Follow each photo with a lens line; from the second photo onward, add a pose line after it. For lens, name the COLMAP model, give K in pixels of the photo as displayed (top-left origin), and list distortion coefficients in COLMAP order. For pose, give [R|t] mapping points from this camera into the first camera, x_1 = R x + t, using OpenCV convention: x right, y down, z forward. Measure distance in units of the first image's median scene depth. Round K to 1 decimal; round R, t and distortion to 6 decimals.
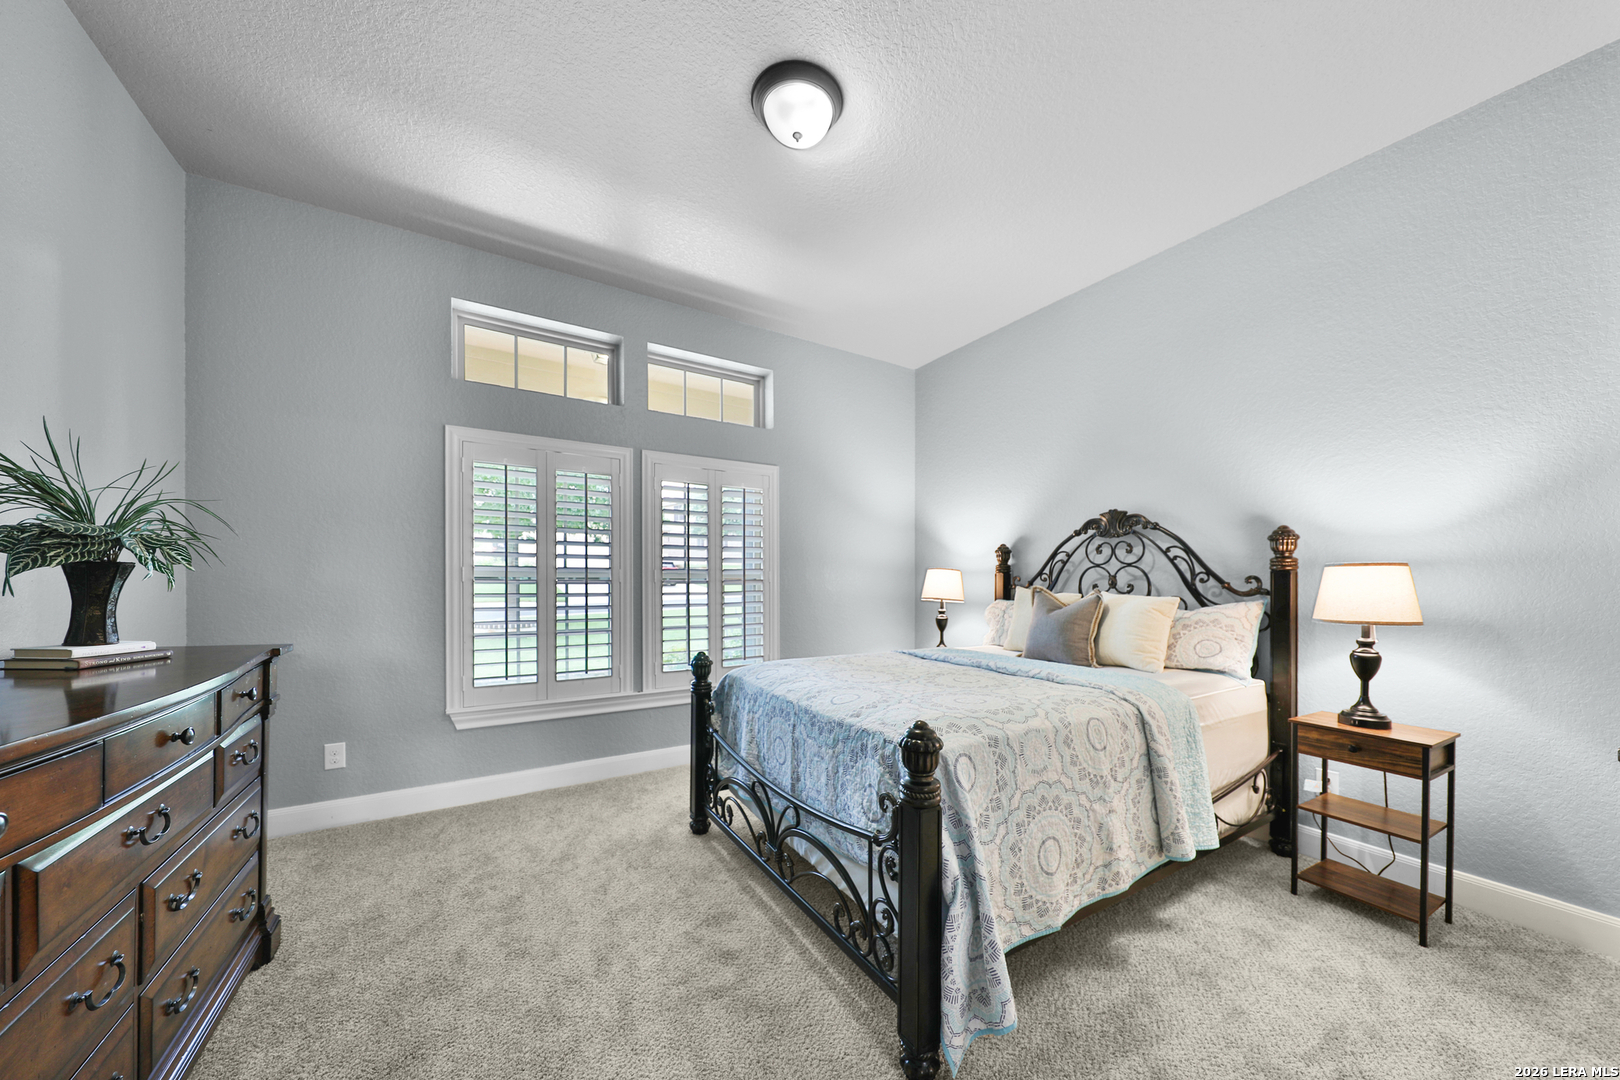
lens RADIAL K [[552.8, 0, 808.2], [0, 552.8, 585.7], [0, 0, 1]] dist [-0.000344, -0.003350]
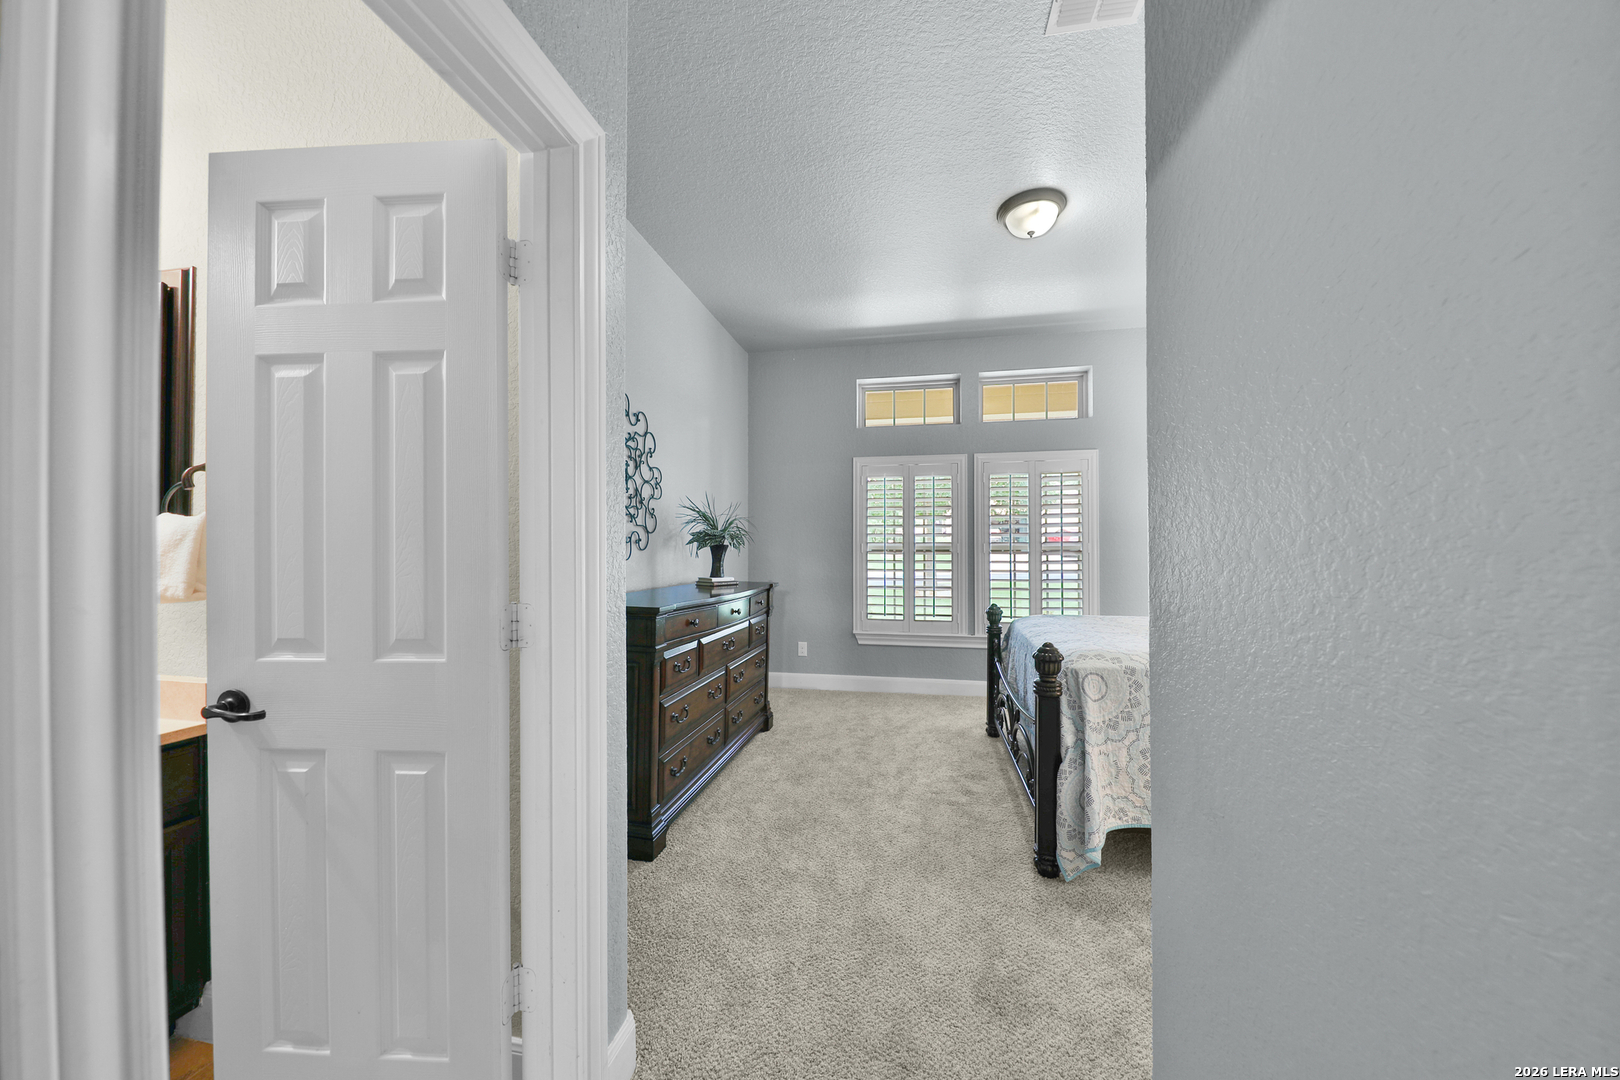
lens RADIAL K [[552.8, 0, 810.3], [0, 552.8, 549.4], [0, 0, 1]] dist [-0.000344, -0.003350]
pose [[0.725619, -0.005762, -0.688072, 0.511504], [-0.004189, 0.999909, -0.012790, 0.005808], [0.688083, 0.012163, 0.725530, -0.375786]]
